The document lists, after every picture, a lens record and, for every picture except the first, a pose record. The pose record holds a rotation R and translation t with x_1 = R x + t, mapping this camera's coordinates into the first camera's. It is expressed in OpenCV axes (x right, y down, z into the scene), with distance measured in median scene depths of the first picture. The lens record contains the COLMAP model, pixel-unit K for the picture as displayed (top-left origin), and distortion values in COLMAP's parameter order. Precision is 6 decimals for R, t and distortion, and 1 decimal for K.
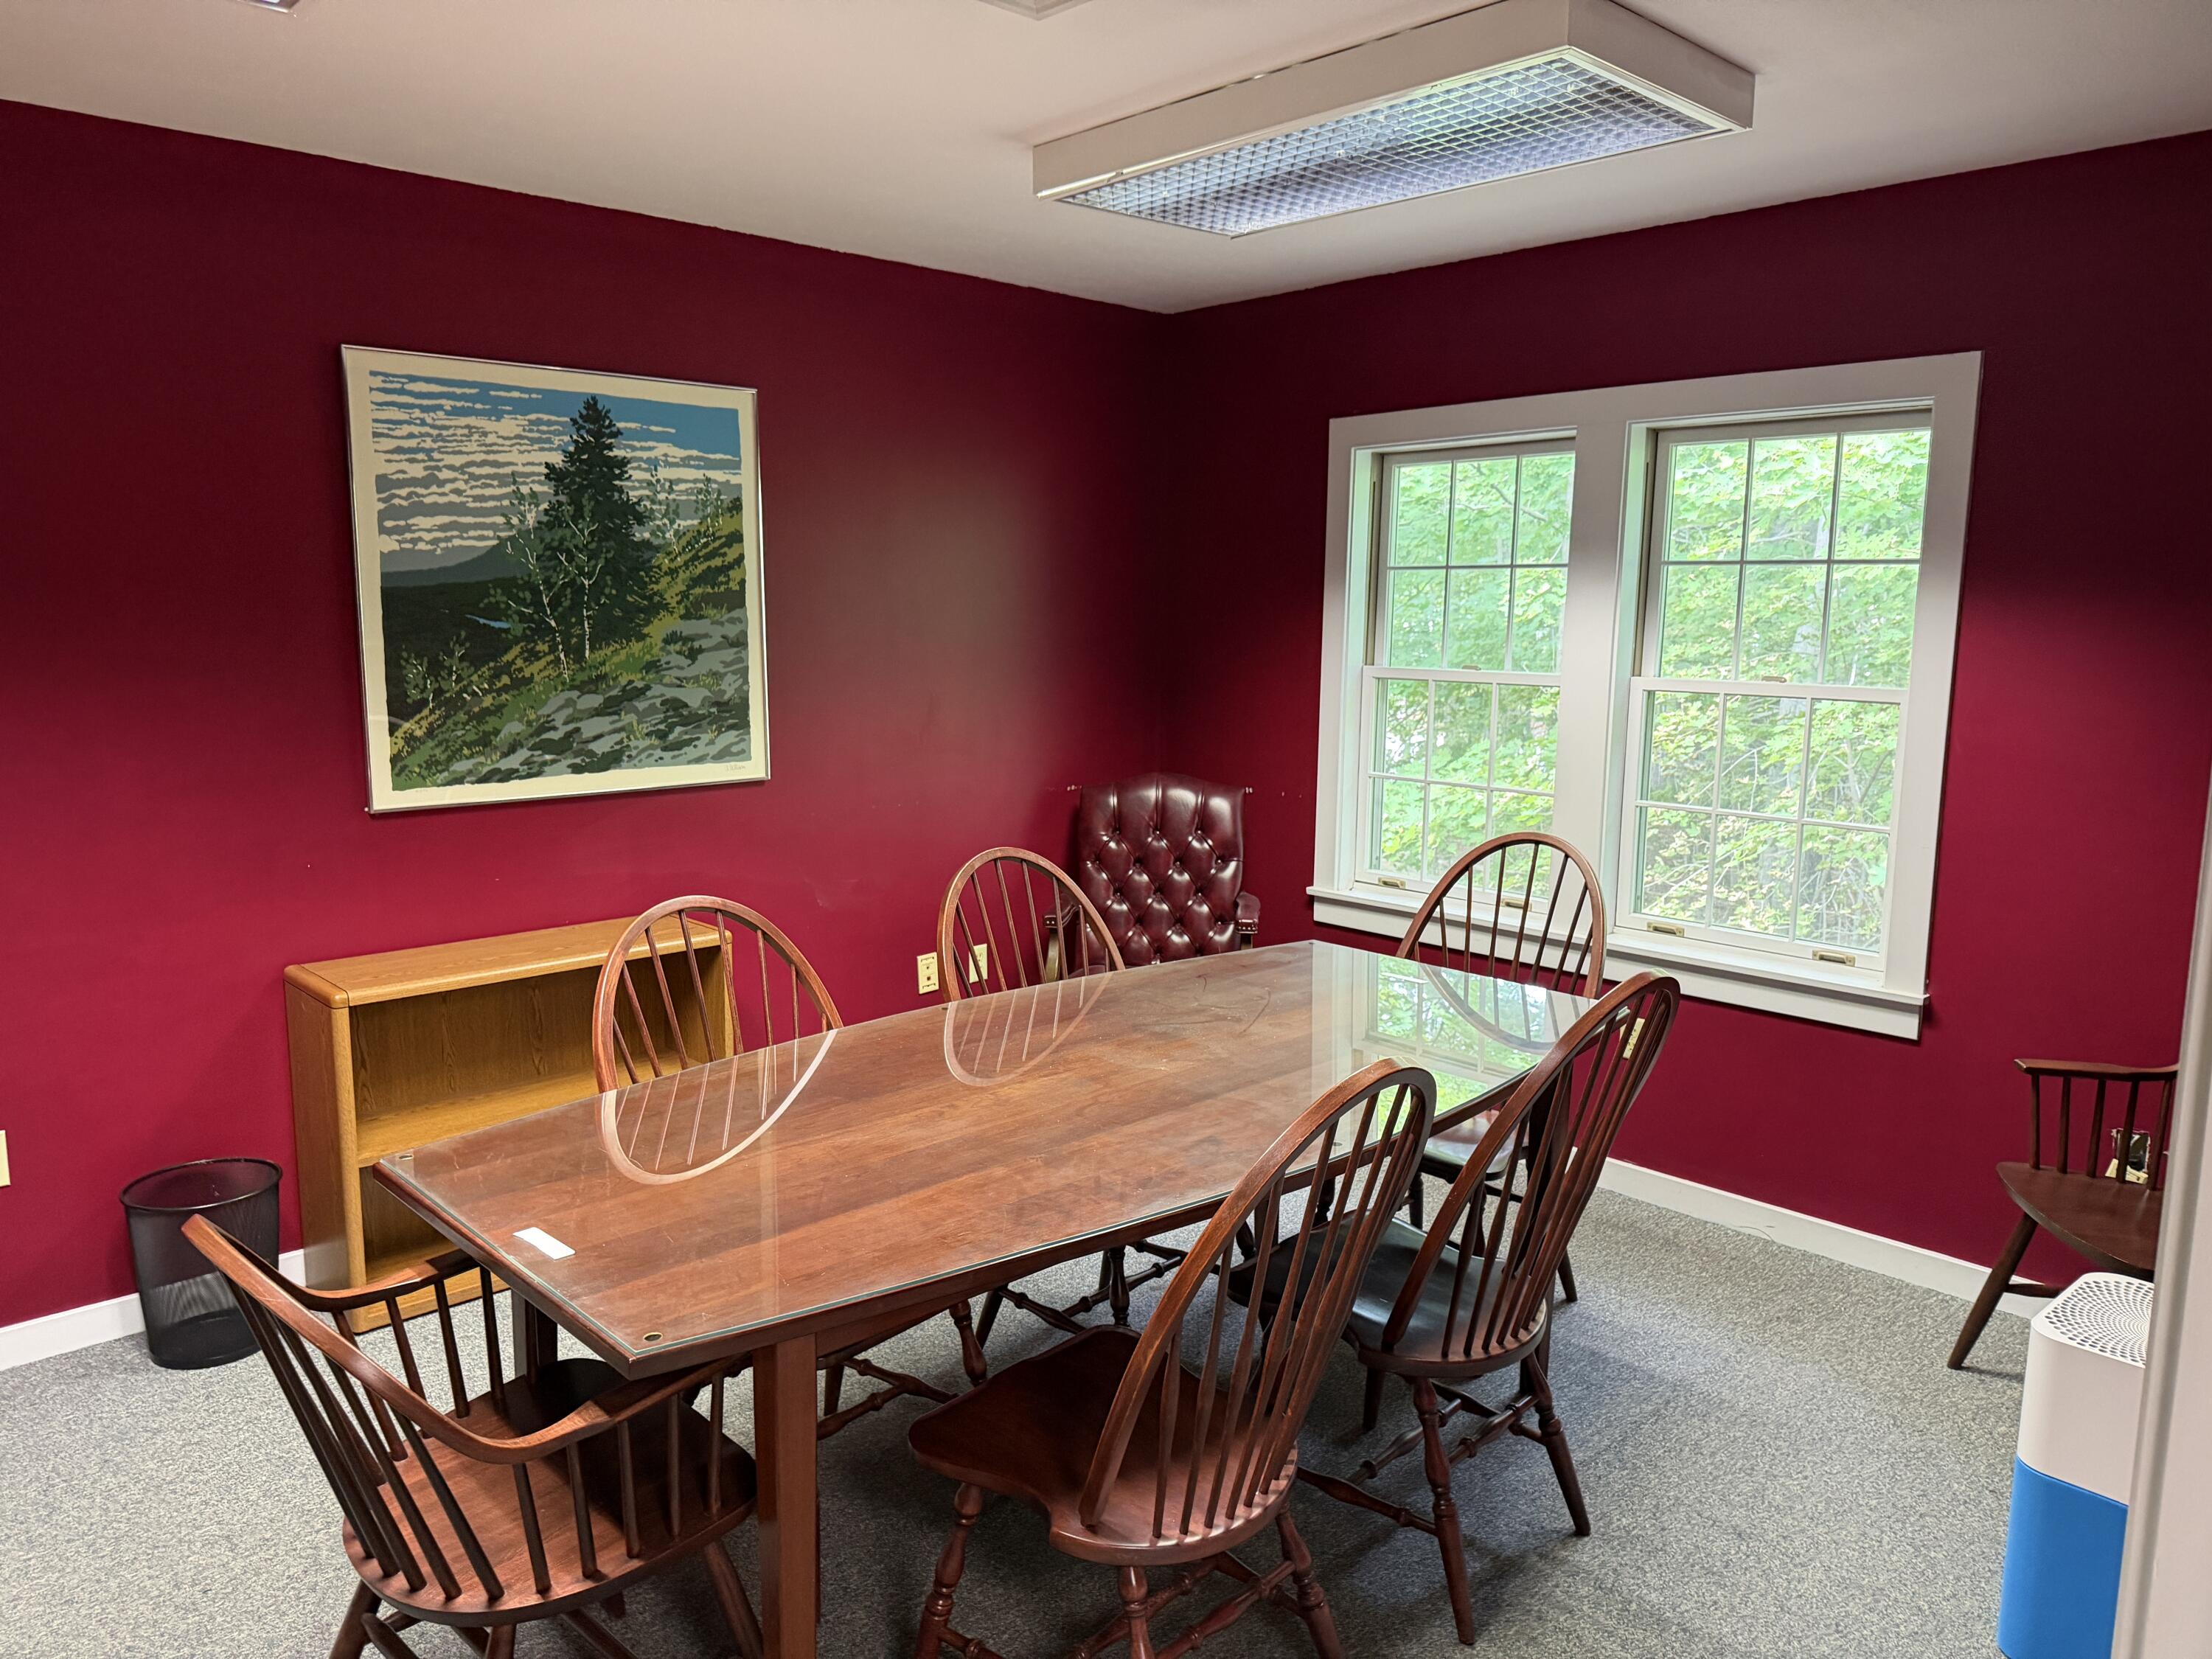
lens RADIAL K [[1622.3, 0, 1070.2], [0, 1622.3, 786.7], [0, 0, 1]] dist [0.069926, -0.001335]
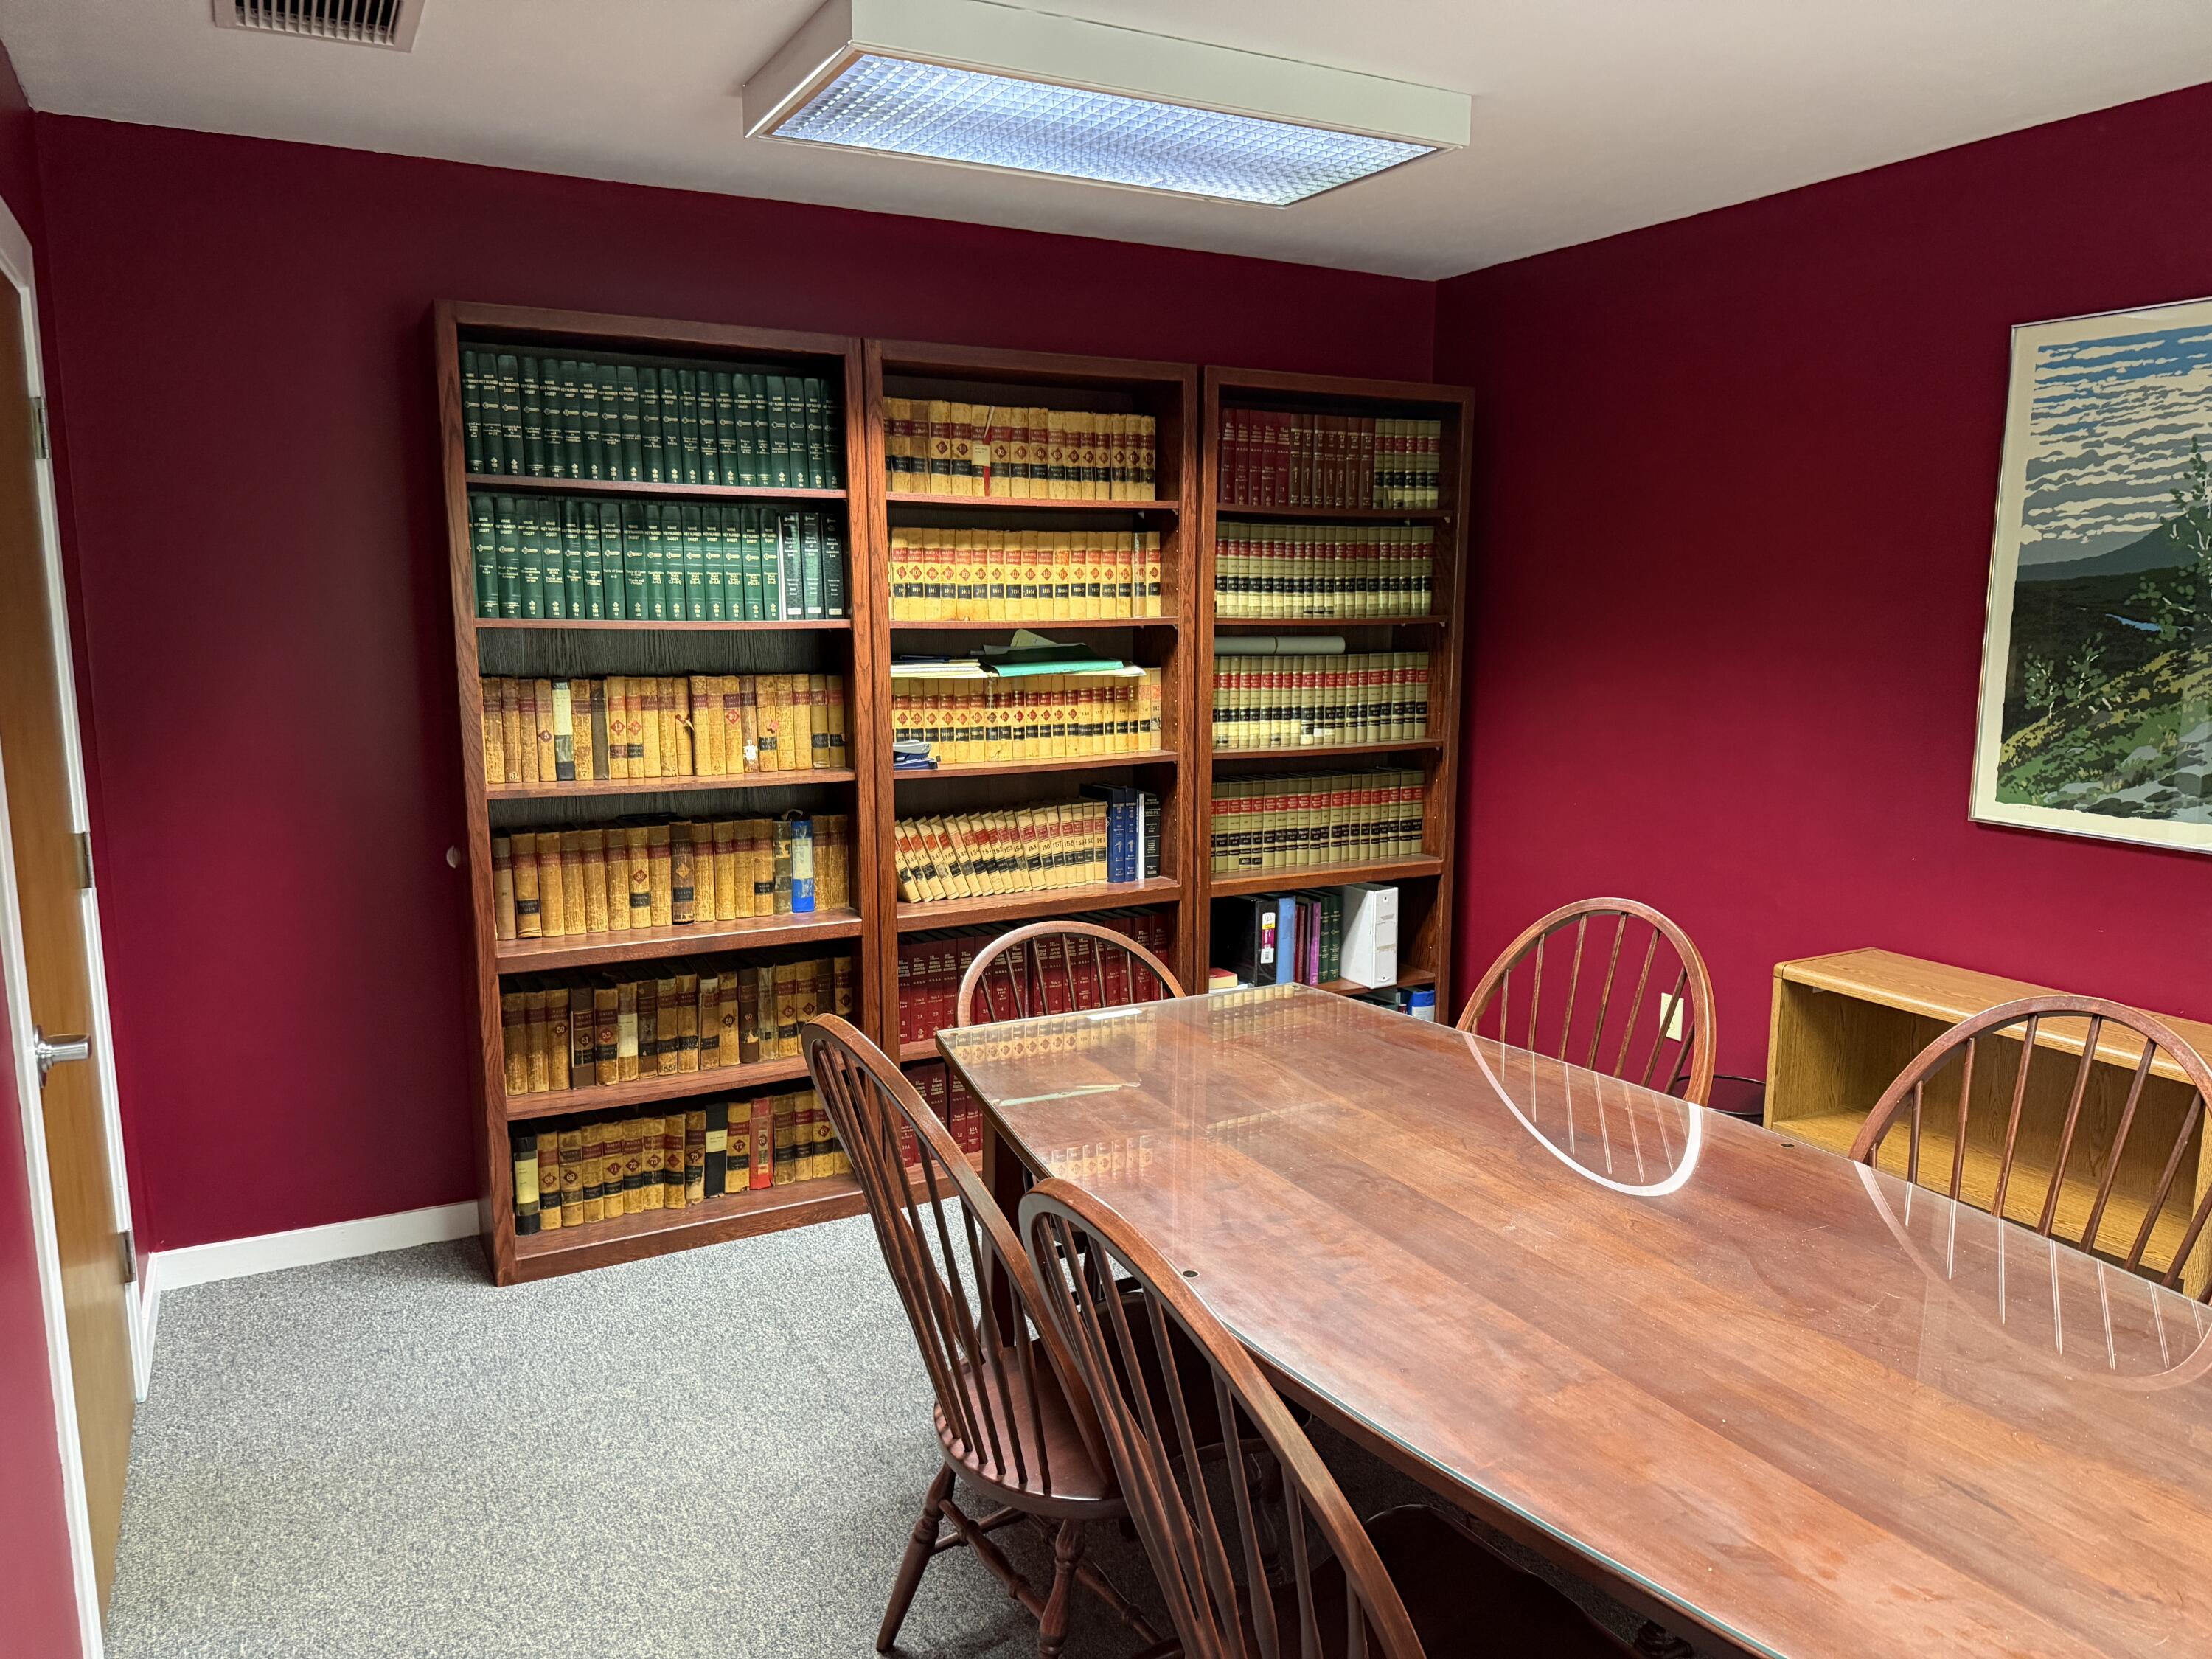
lens RADIAL K [[1540.7, 0, 1100.3], [0, 1540.7, 838.0], [0, 0, 1]] dist [0.066915, -0.086820]
pose [[-0.250321, 0.149621, -0.956532, 0.557562], [-0.118783, 0.975776, 0.183716, -0.078466], [0.960849, 0.159608, -0.226484, 0.704393]]
